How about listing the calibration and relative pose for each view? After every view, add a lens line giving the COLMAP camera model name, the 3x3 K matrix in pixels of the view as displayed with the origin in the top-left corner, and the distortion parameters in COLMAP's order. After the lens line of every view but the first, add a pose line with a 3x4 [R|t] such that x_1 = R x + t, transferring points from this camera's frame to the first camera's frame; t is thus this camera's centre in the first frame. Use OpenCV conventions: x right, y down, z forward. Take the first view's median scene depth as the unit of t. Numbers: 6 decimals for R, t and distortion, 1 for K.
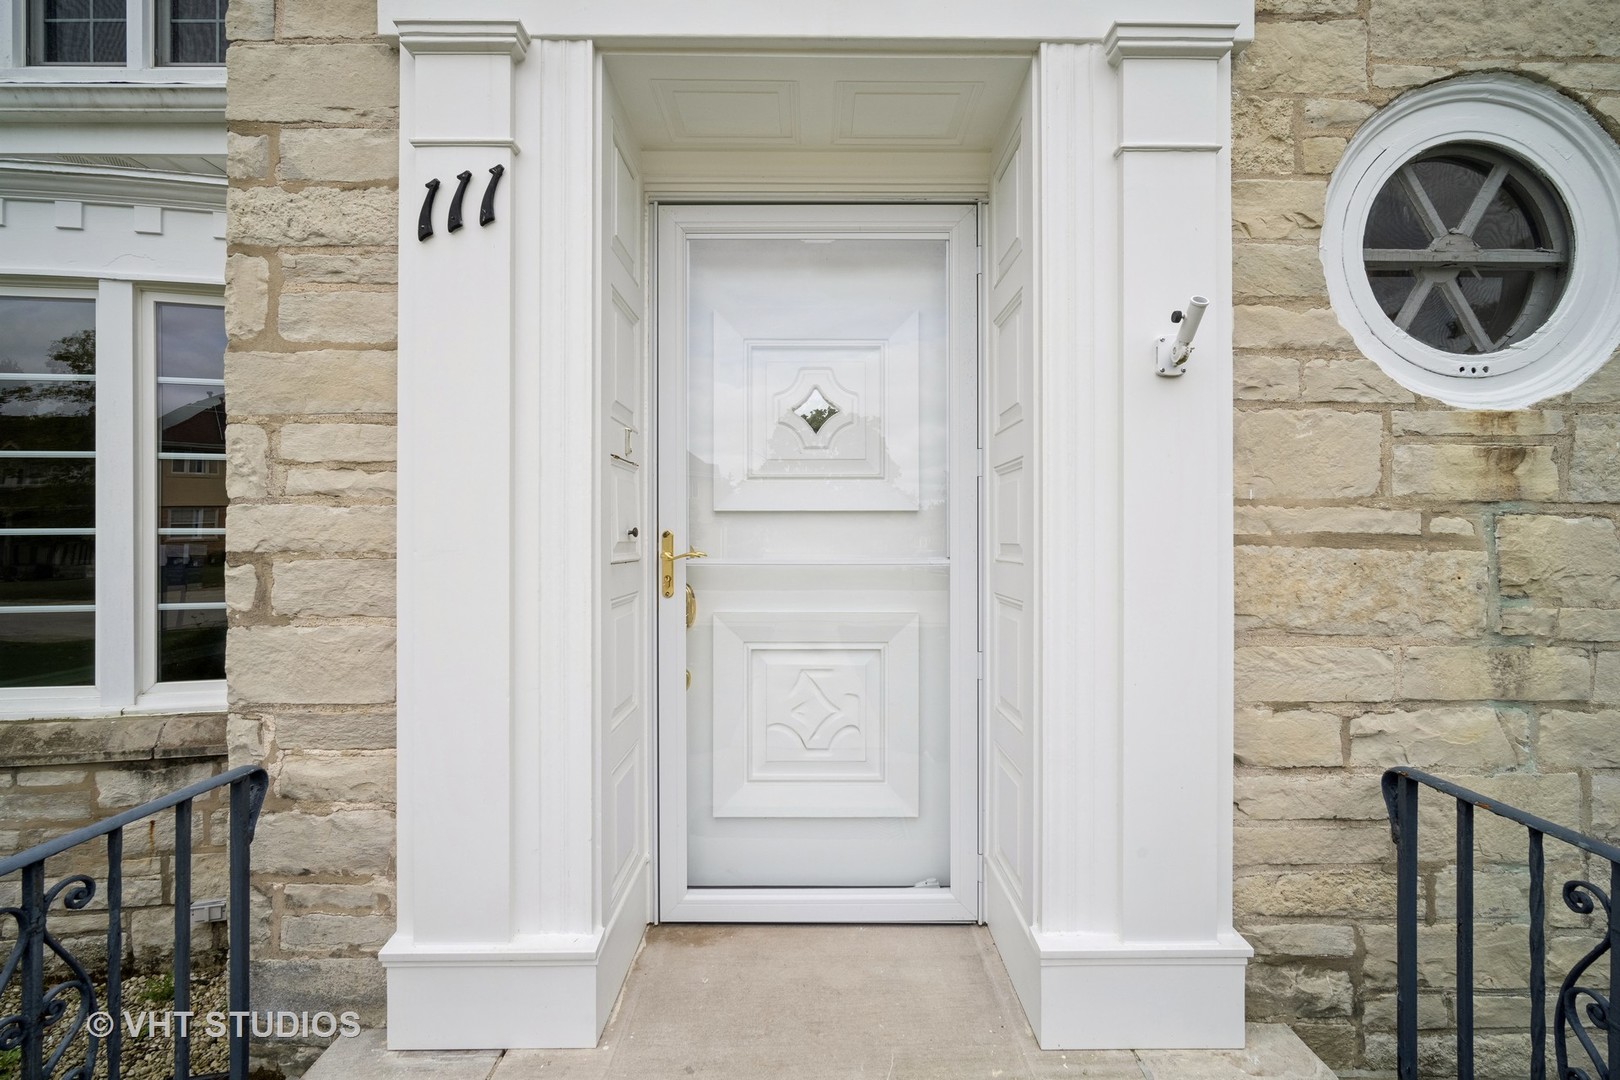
lens RADIAL K [[685.6, 0, 811.4], [0, 685.6, 543.5], [0, 0, 1]] dist [-0.004276, 0.000213]
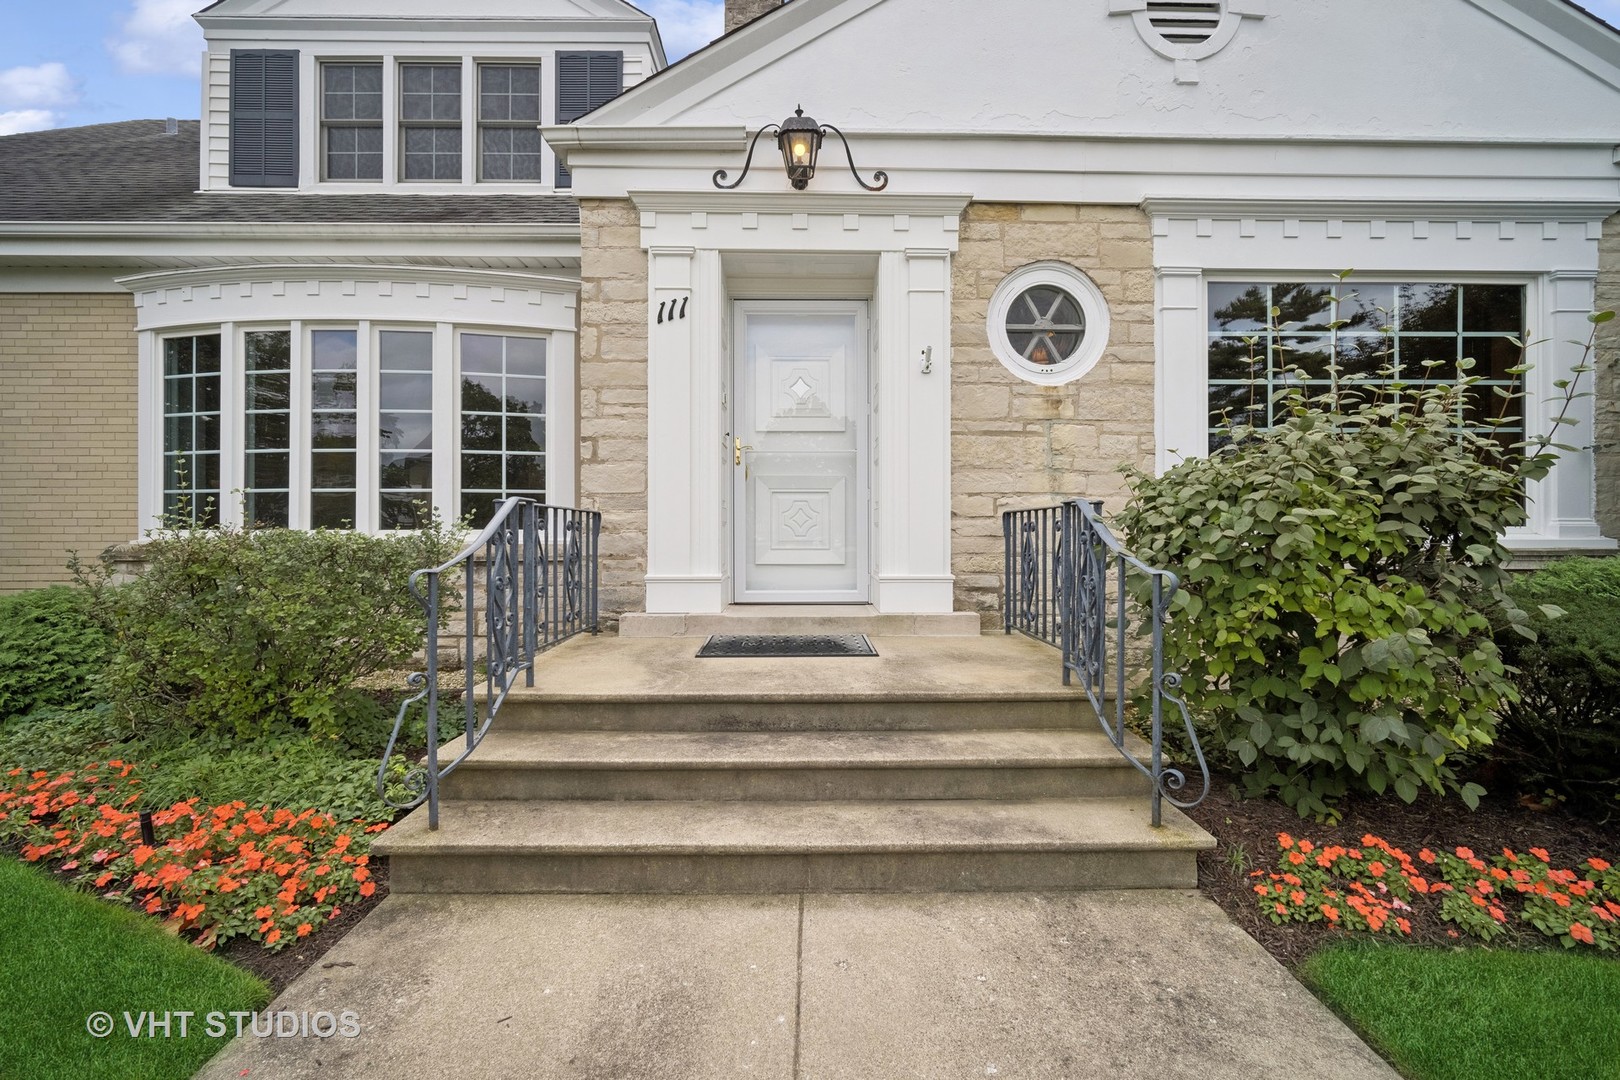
lens RADIAL K [[686.2, 0, 810.0], [0, 686.2, 540.0], [0, 0, 1]] dist [-0.006303, 0.000378]
pose [[0.999913, -0.000247, 0.013171, 0.011108], [0.000267, 0.999999, -0.001539, 0.423079], [-0.013171, 0.001542, 0.999912, -1.712856]]
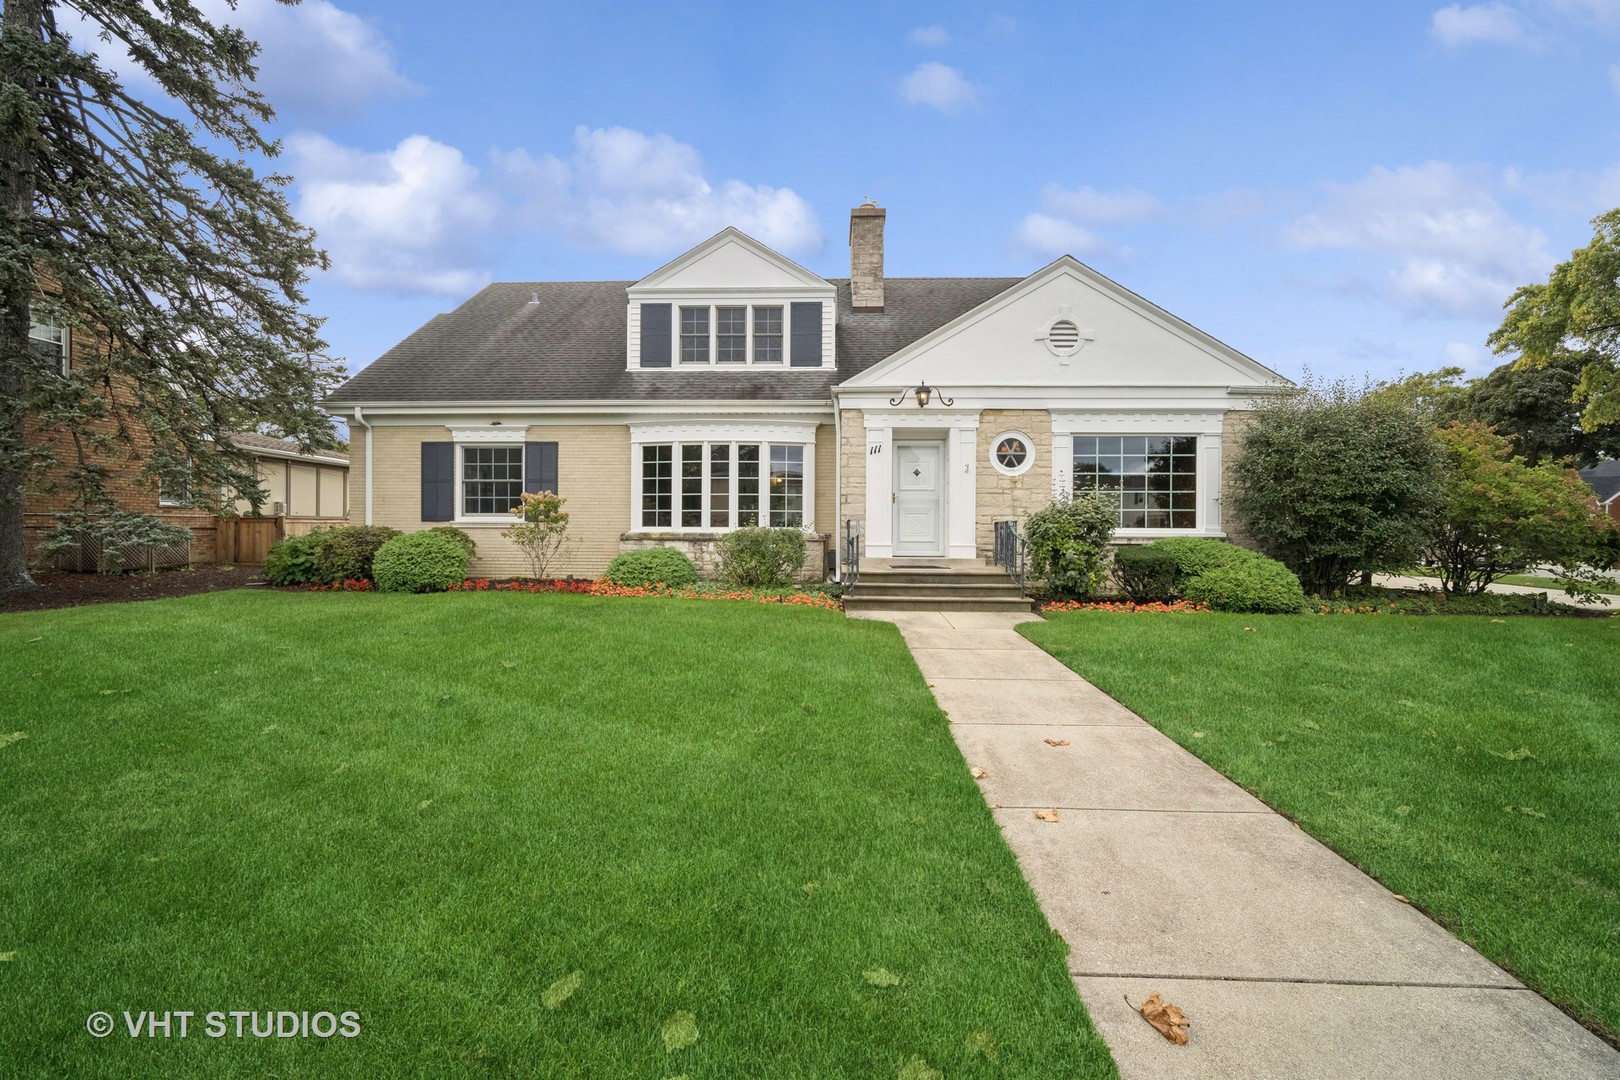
lens RADIAL K [[685.6, 0, 811.4], [0, 685.6, 543.5], [0, 0, 1]] dist [-0.004276, 0.000213]
pose [[0.999265, 0.006052, -0.037862, -0.896529], [-0.005828, 0.999965, 0.006048, 0.507430], [0.037897, -0.005823, 0.999265, -6.535573]]
